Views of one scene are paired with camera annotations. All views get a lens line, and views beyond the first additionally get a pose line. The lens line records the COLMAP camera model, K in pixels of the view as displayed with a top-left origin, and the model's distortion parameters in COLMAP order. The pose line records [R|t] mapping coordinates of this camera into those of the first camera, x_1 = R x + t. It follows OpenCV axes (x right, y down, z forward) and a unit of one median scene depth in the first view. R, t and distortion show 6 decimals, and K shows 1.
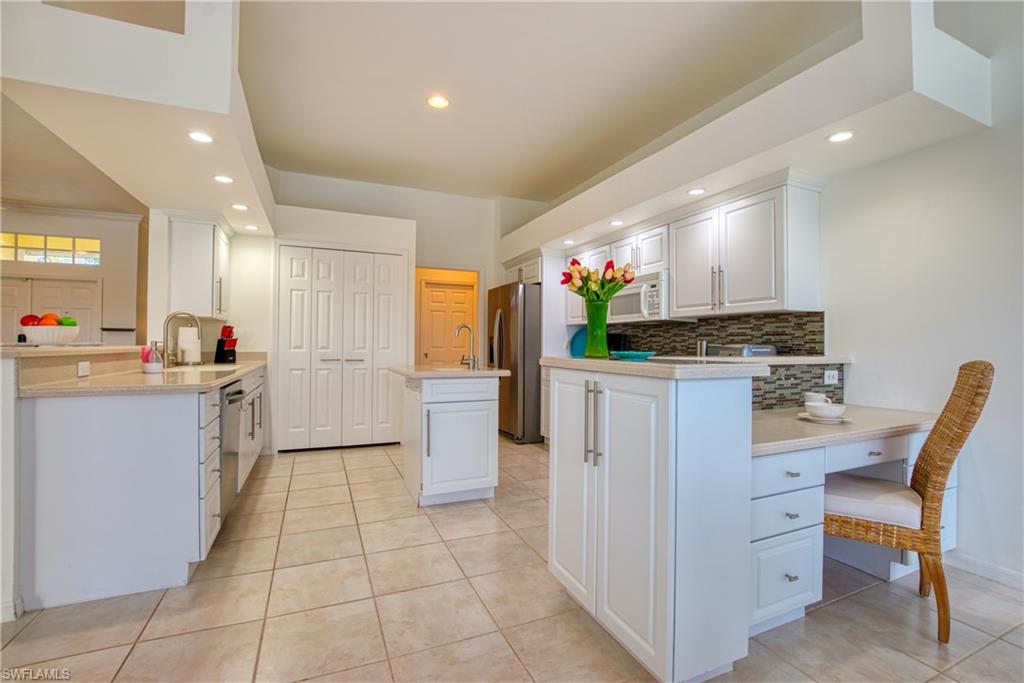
lens RADIAL K [[449.4, 0, 512.0], [0, 449.4, 341.5], [0, 0, 1]] dist [-0.017878, -0.000118]
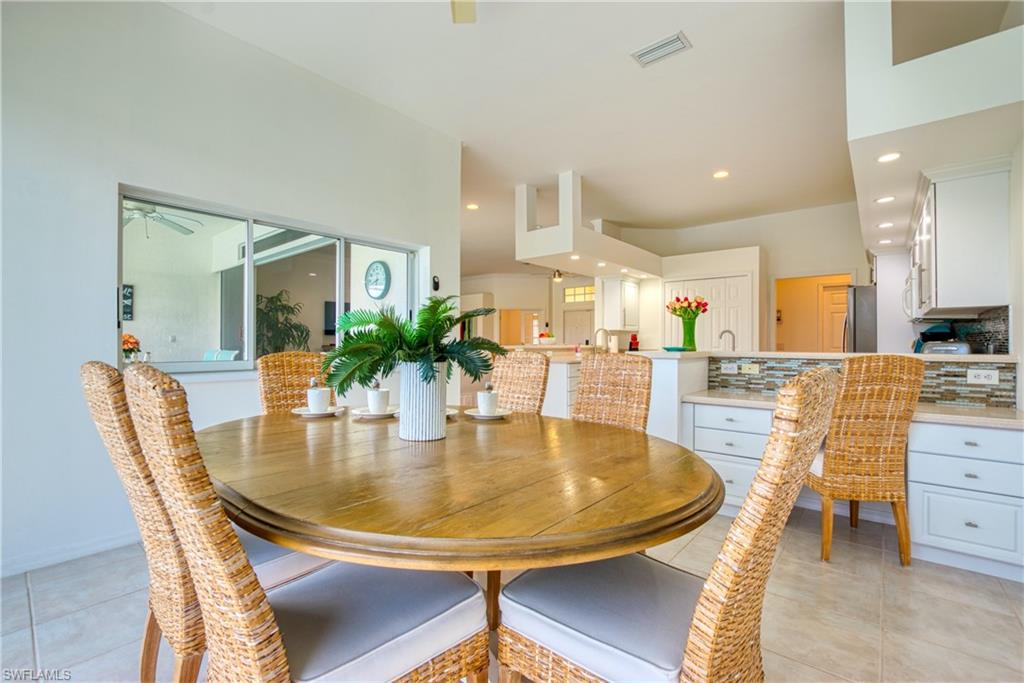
lens RADIAL K [[449.4, 0, 512.0], [0, 449.4, 341.5], [0, 0, 1]] dist [-0.017878, -0.000118]
pose [[0.438131, -0.009785, -0.898858, 0.790732], [0.007016, 0.999948, -0.007465, 0.003369], [0.898884, -0.003036, 0.438177, -0.220447]]
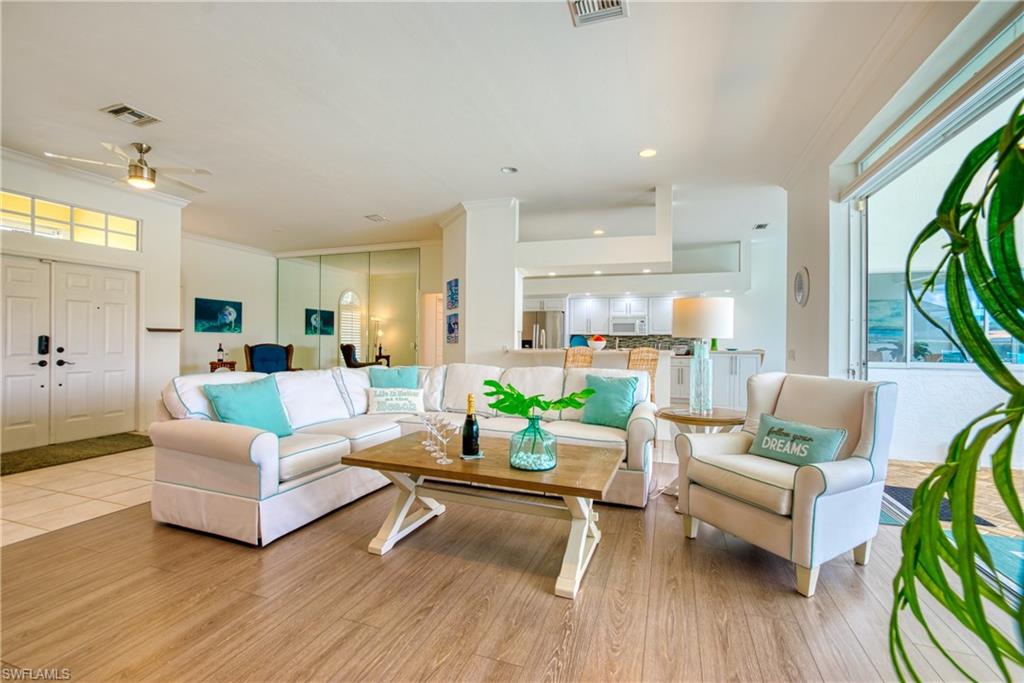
lens RADIAL K [[449.4, 0, 512.0], [0, 449.4, 341.5], [0, 0, 1]] dist [-0.017878, -0.000118]
pose [[0.679452, -0.002081, 0.733717, -1.916047], [-0.006844, 0.999935, 0.009174, -0.031165], [-0.733688, -0.011254, 0.679393, -0.140395]]
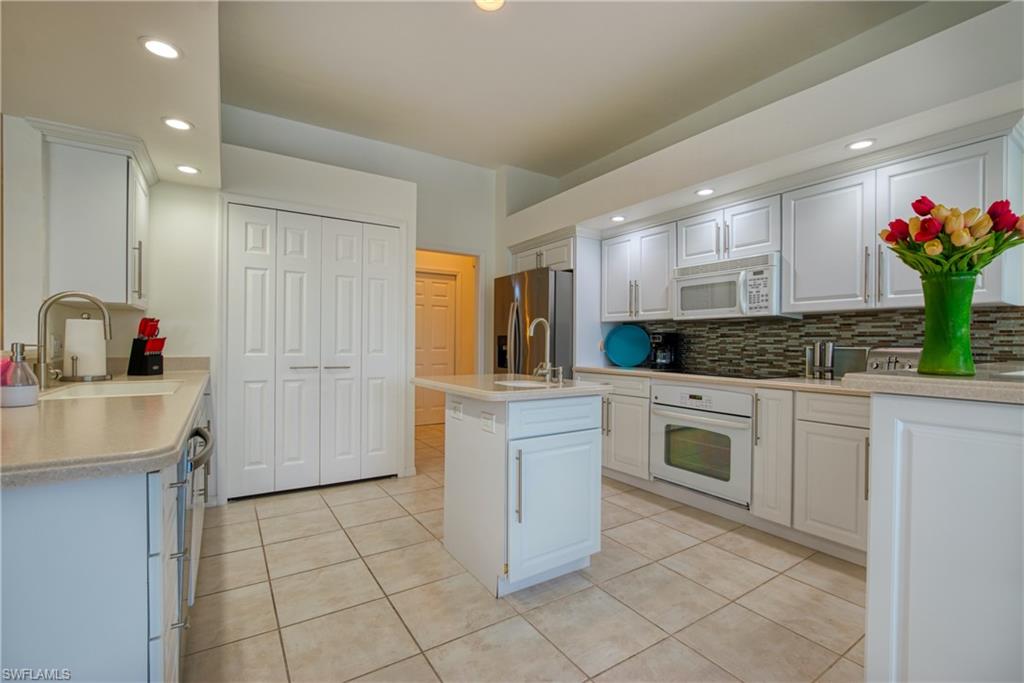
lens RADIAL K [[445.8, 0, 512.3], [0, 445.8, 344.7], [0, 0, 1]] dist [-0.014937, 0.000382]
pose [[0.986165, 0.000257, 0.165768, -0.235491], [-0.001871, 0.999952, 0.009580, -0.003502], [-0.165757, -0.009757, 0.986118, 0.292974]]
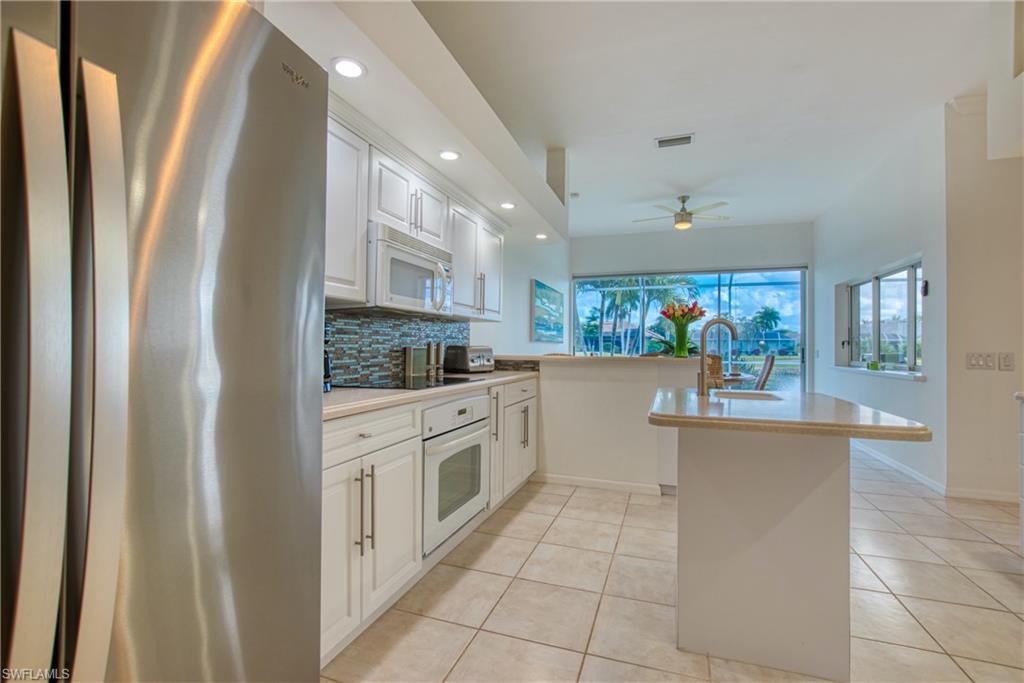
lens RADIAL K [[449.4, 0, 512.0], [0, 449.4, 341.5], [0, 0, 1]] dist [-0.017878, -0.000118]
pose [[-0.736822, -0.007317, 0.676047, -0.266564], [-0.018803, 0.999776, -0.009673, 0.001765], [-0.675825, -0.019839, -0.736795, 1.437844]]
